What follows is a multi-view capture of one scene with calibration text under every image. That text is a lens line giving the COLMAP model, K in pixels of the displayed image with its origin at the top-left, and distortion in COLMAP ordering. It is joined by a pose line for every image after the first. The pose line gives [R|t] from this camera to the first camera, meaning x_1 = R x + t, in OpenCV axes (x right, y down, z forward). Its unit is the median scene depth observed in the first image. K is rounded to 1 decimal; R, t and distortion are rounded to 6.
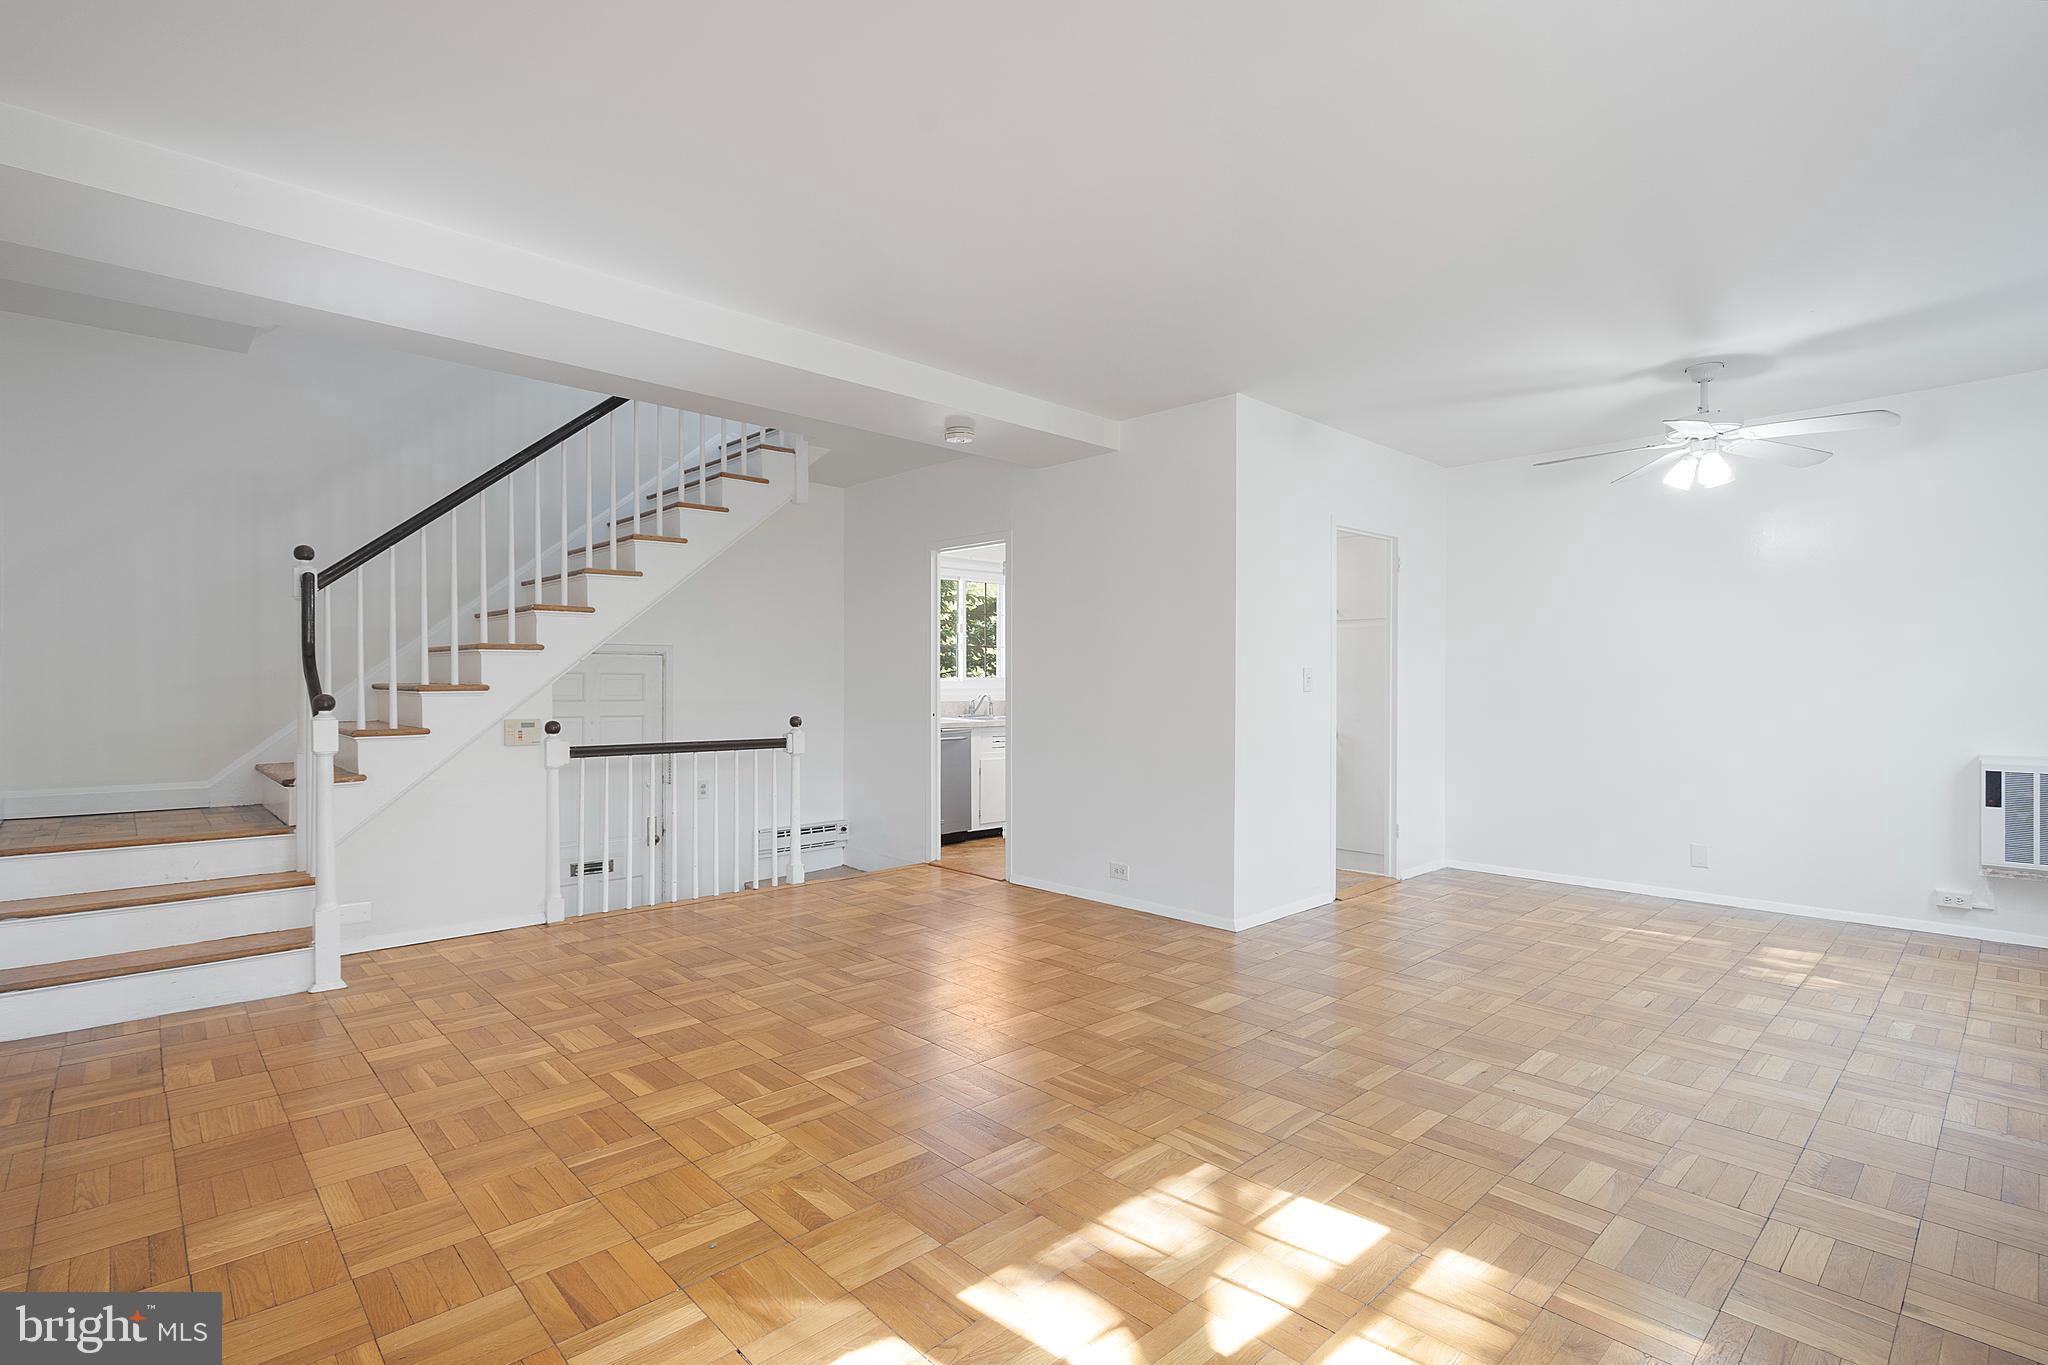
lens RADIAL K [[948.9, 0, 1020.3], [0, 948.9, 688.6], [0, 0, 1]] dist [0.000035, -0.000557]
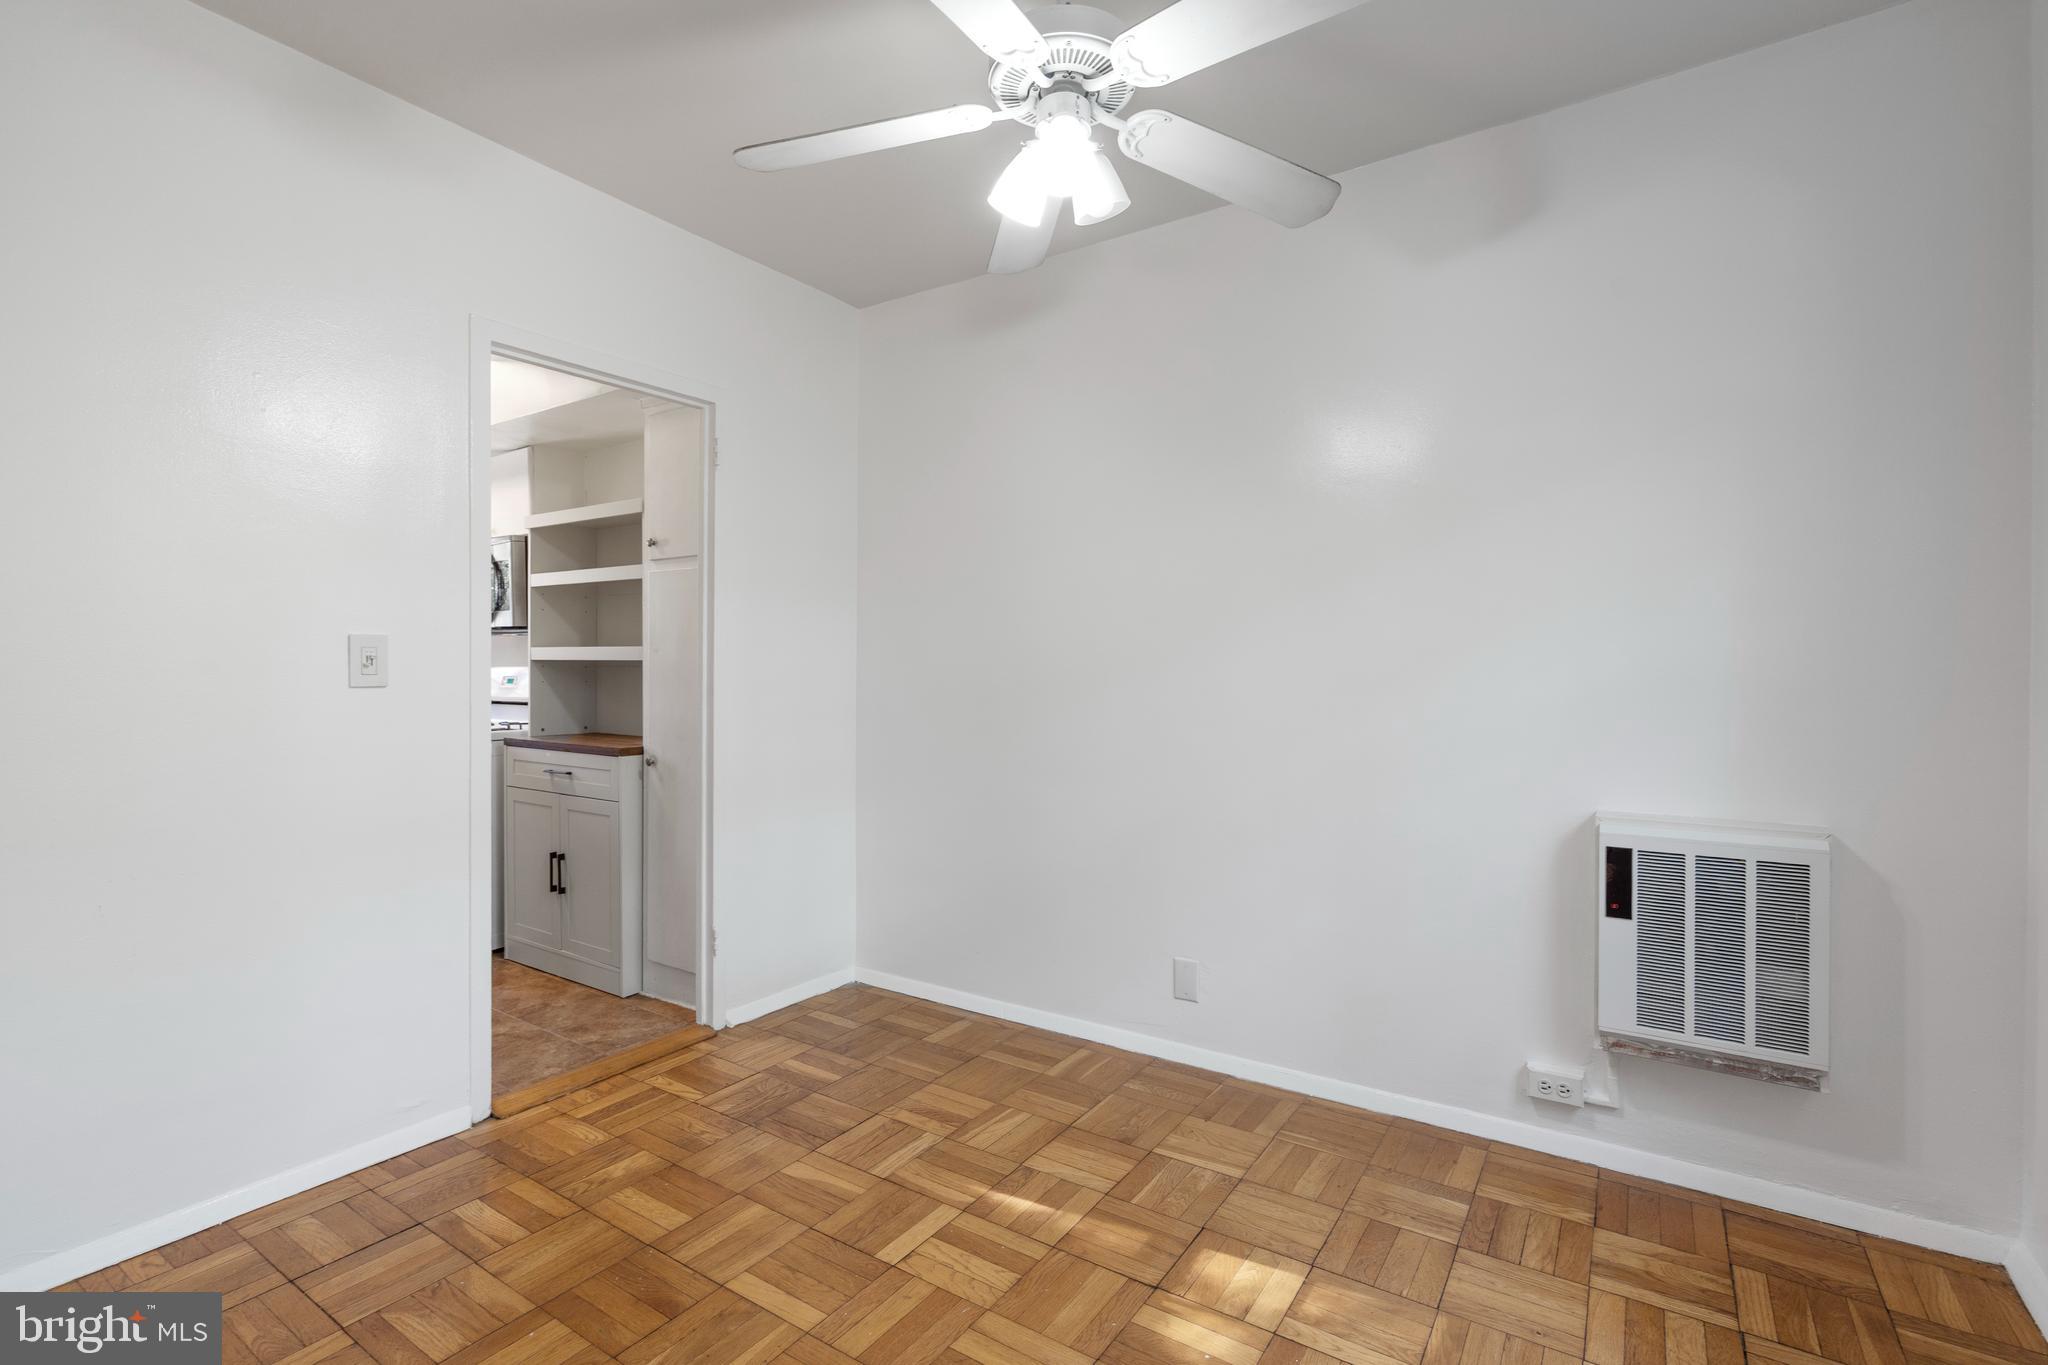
lens RADIAL K [[948.9, 0, 1027.3], [0, 948.9, 685.2], [0, 0, 1]] dist [0.000035, -0.000557]
pose [[0.971404, 0.005061, 0.237377, 0.597162], [-0.004572, 0.999986, -0.002611, 0.004842], [-0.237387, 0.001451, 0.971414, 0.581027]]
